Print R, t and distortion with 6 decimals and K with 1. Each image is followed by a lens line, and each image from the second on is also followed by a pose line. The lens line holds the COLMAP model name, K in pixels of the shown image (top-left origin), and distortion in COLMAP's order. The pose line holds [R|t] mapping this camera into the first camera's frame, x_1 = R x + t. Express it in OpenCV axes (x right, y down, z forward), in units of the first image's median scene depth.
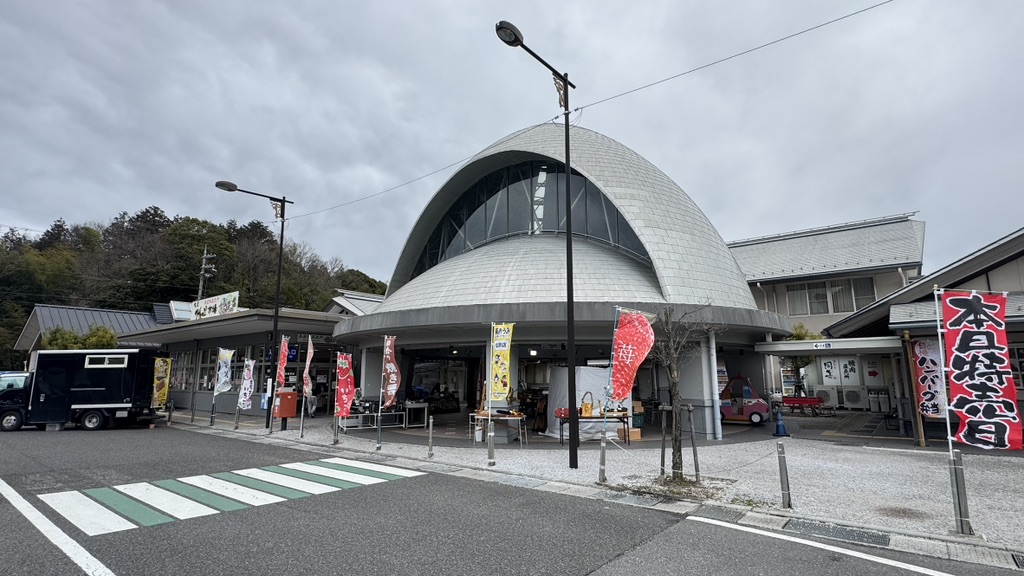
lens RADIAL K [[501.2, 0, 510.3], [0, 501.2, 287.4], [0, 0, 1]] dist [-0.000140, -0.002727]
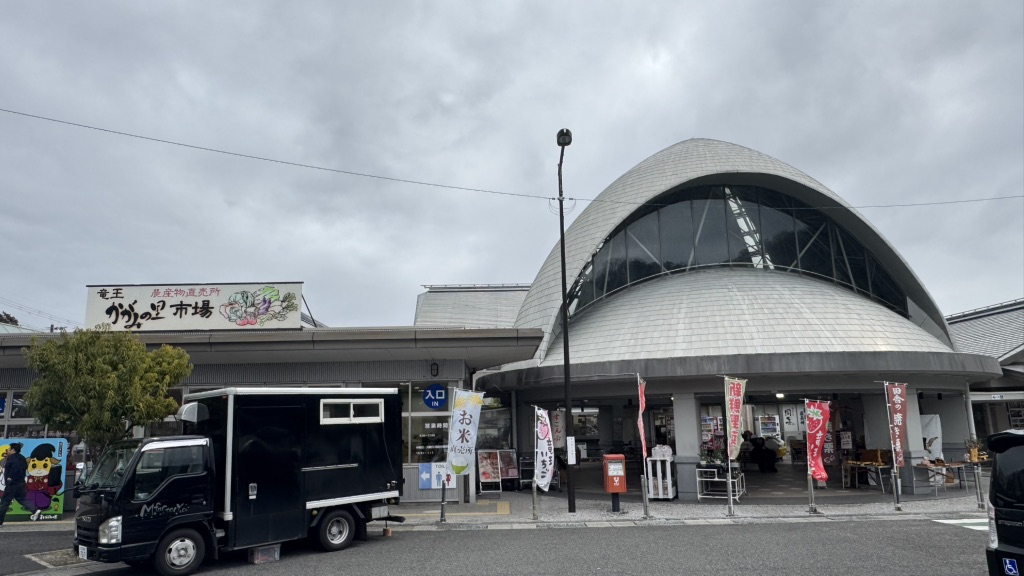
lens RADIAL K [[716.0, 0, 515.3], [0, 716.0, 283.5], [0, 0, 1]] dist [0.015569, -0.008081]
pose [[0.770489, 0.108999, 0.628065, -1.165768], [-0.095148, 0.993900, -0.055764, 0.043491], [-0.630312, -0.016793, 0.776160, 0.331235]]
